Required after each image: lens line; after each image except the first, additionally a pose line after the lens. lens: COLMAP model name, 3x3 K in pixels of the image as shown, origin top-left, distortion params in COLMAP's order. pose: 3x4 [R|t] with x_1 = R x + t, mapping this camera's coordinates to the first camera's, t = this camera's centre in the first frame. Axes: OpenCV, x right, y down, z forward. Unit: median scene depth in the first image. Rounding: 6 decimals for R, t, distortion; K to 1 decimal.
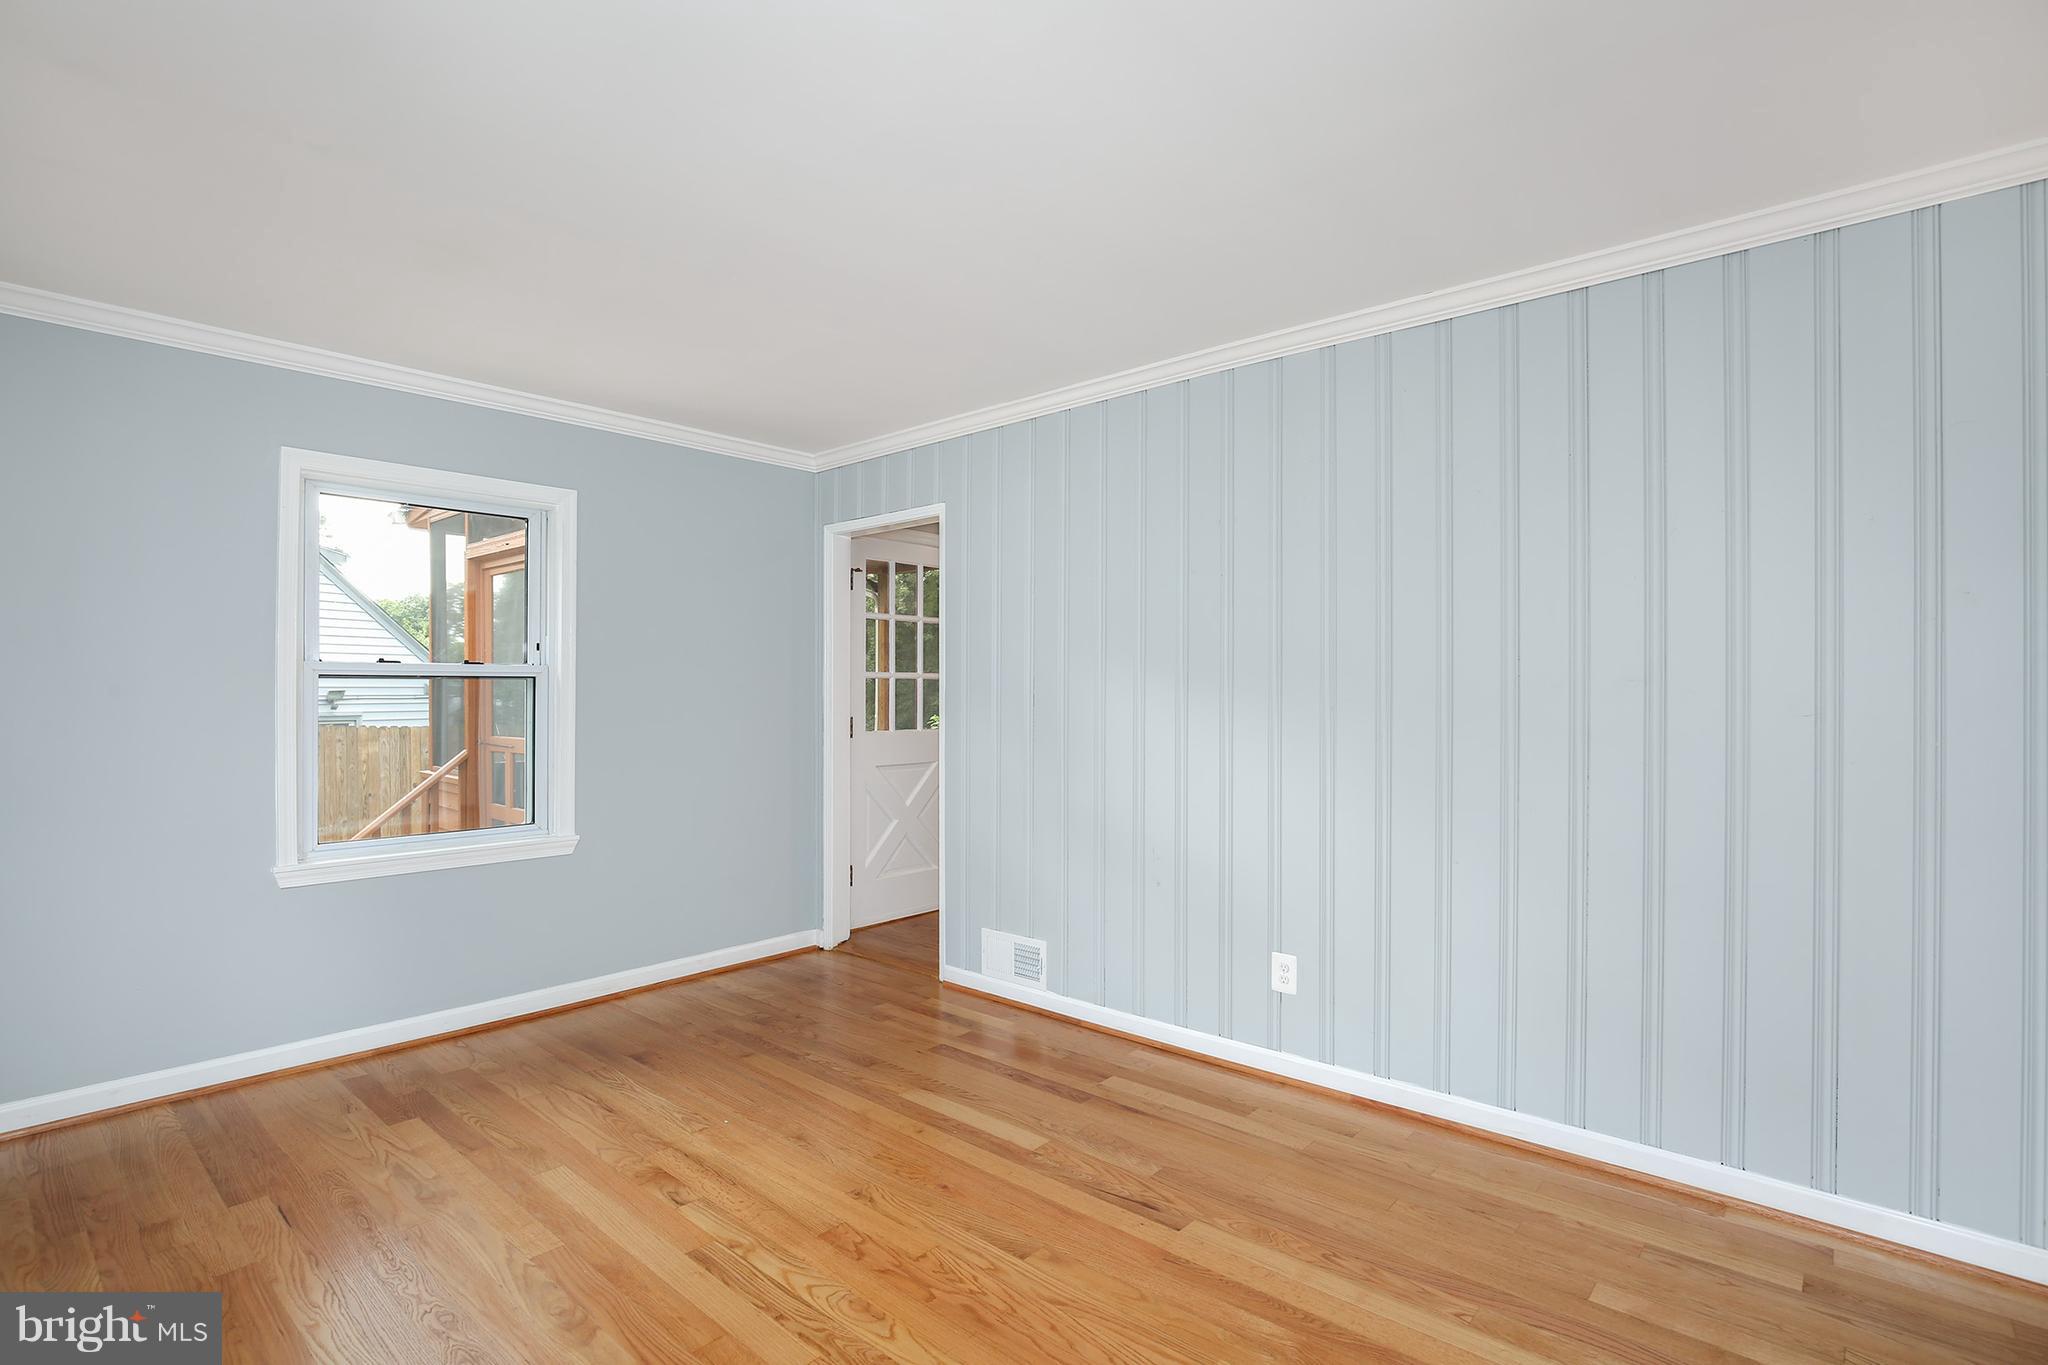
lens RADIAL K [[976.7, 0, 1019.3], [0, 976.7, 689.9], [0, 0, 1]] dist [-0.019606, 0.001418]
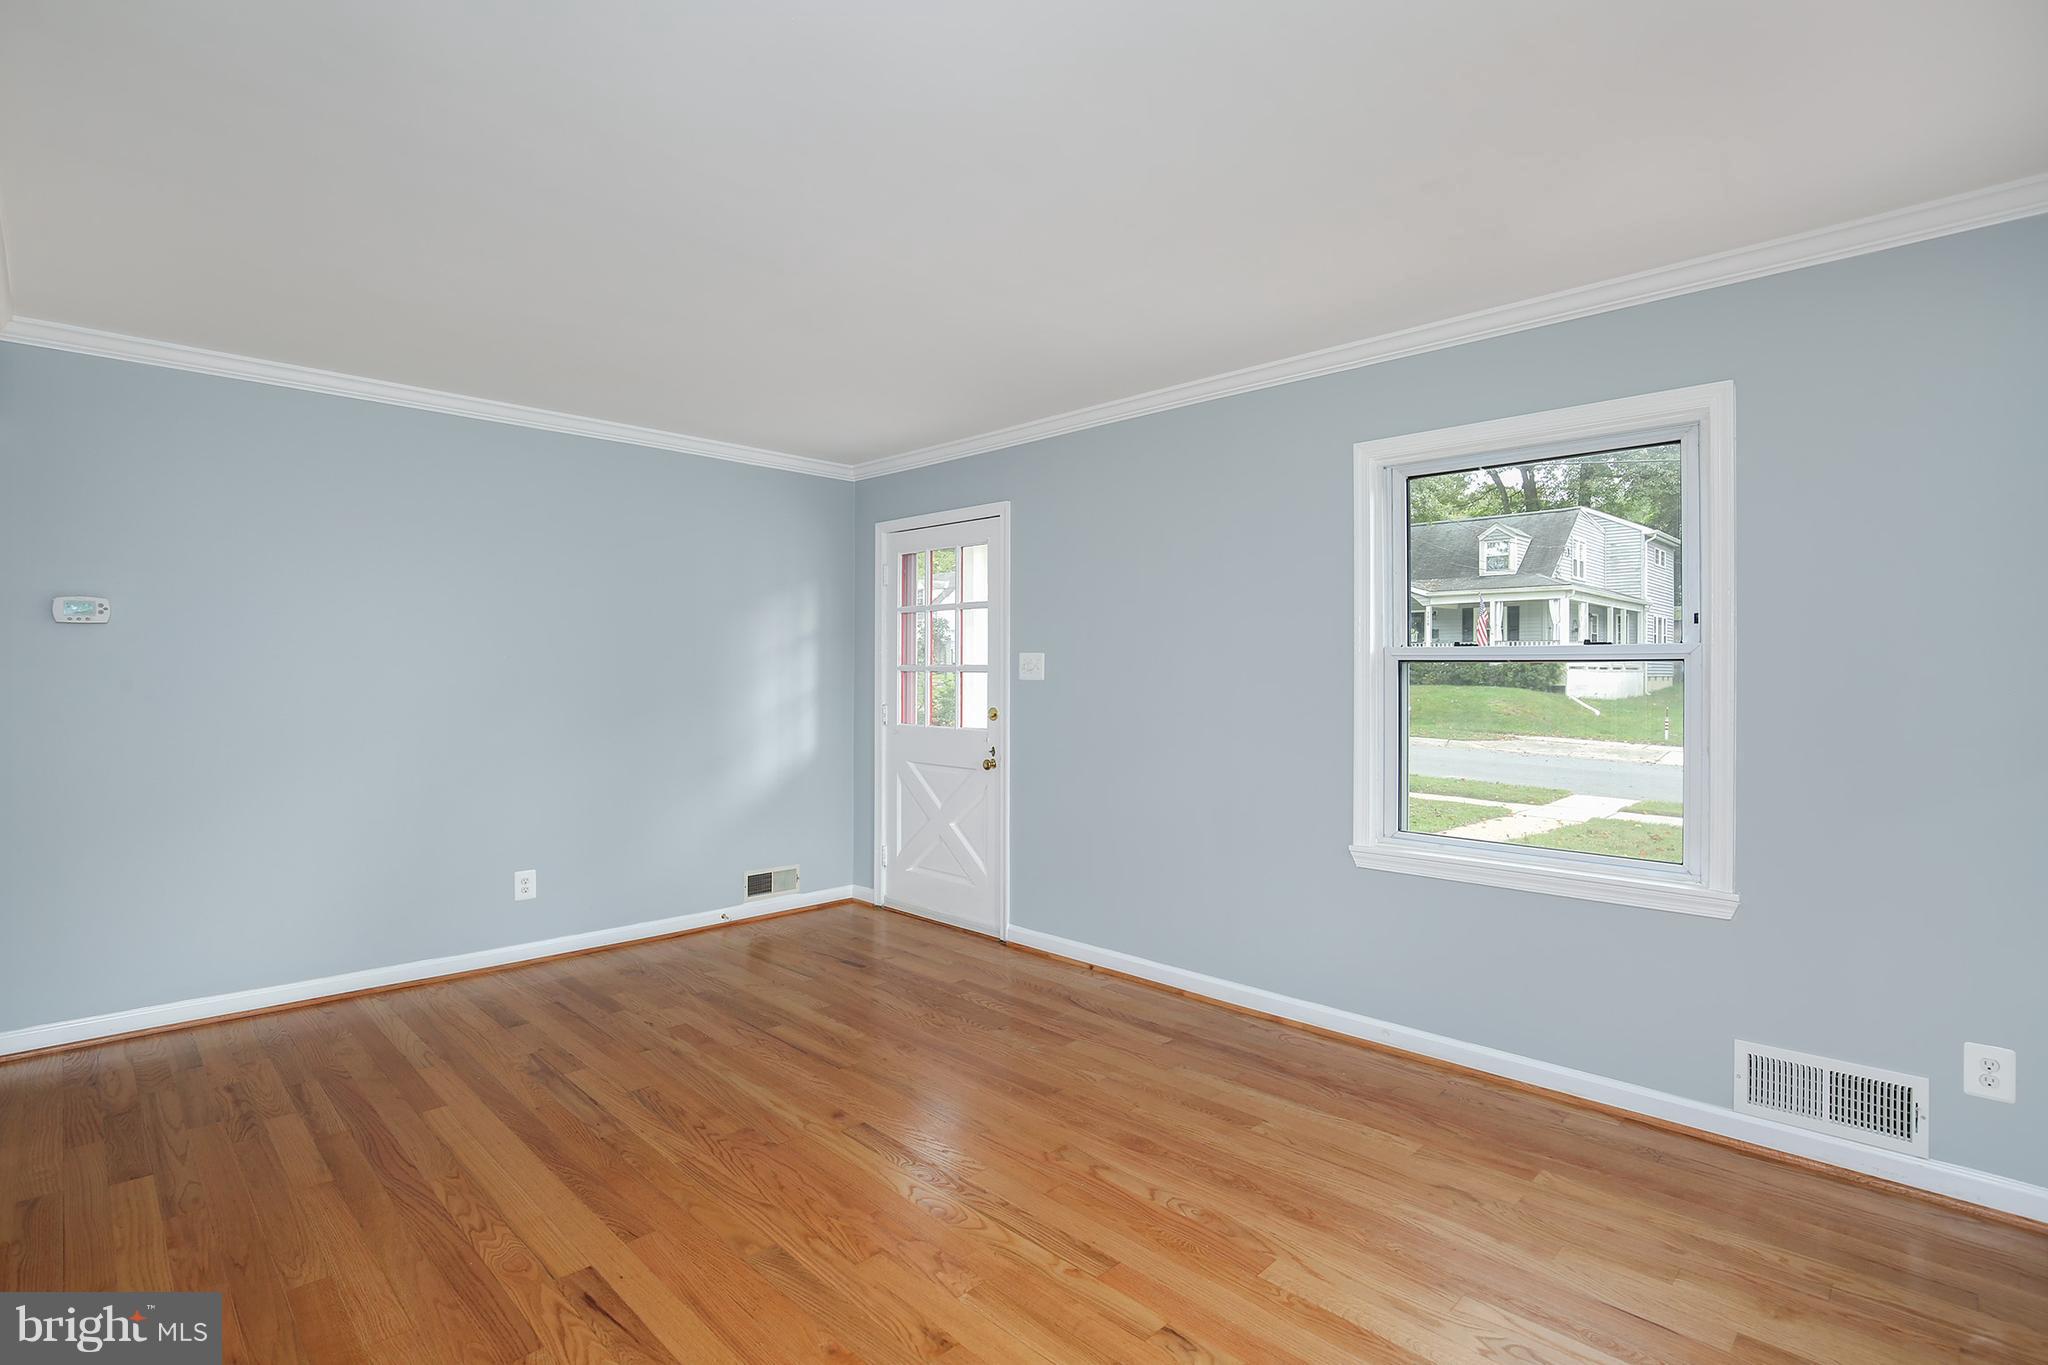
lens RADIAL K [[976.7, 0, 1011.2], [0, 976.7, 666.6], [0, 0, 1]] dist [-0.019606, 0.001418]
pose [[-0.997164, -0.010250, 0.074554, -0.253851], [-0.010953, 0.999899, -0.009036, 0.003292], [-0.074453, -0.009827, -0.997176, 1.647335]]
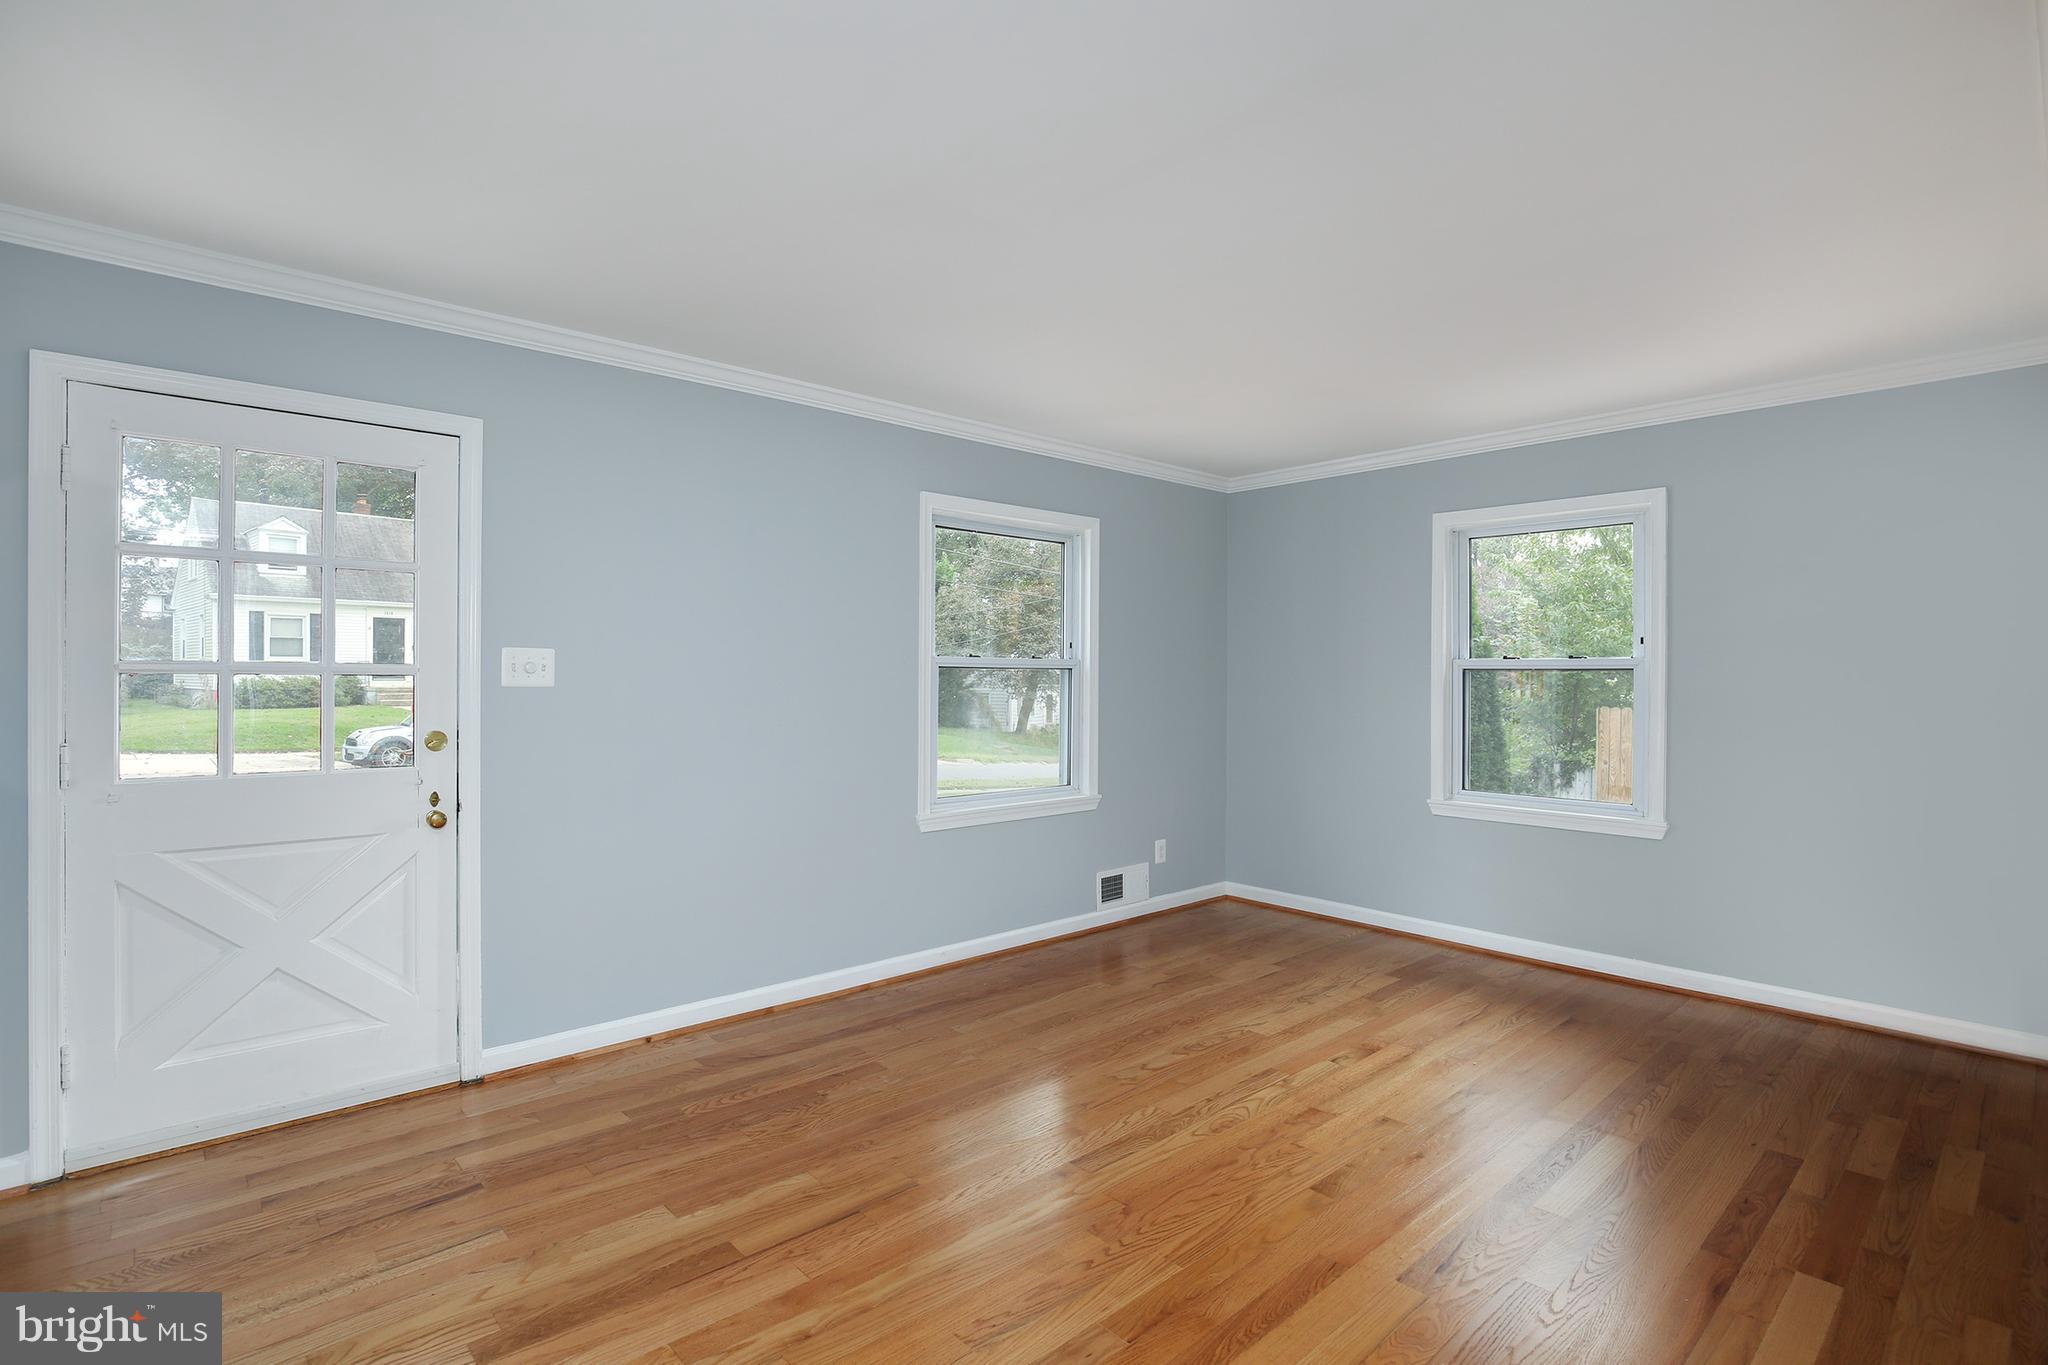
lens RADIAL K [[976.7, 0, 1014.8], [0, 976.7, 676.9], [0, 0, 1]] dist [-0.019606, 0.001418]
pose [[-0.127206, -0.006672, -0.991854, 0.964662], [-0.002178, 0.999977, -0.006447, 0.005888], [0.991874, 0.001340, -0.127218, 0.672516]]
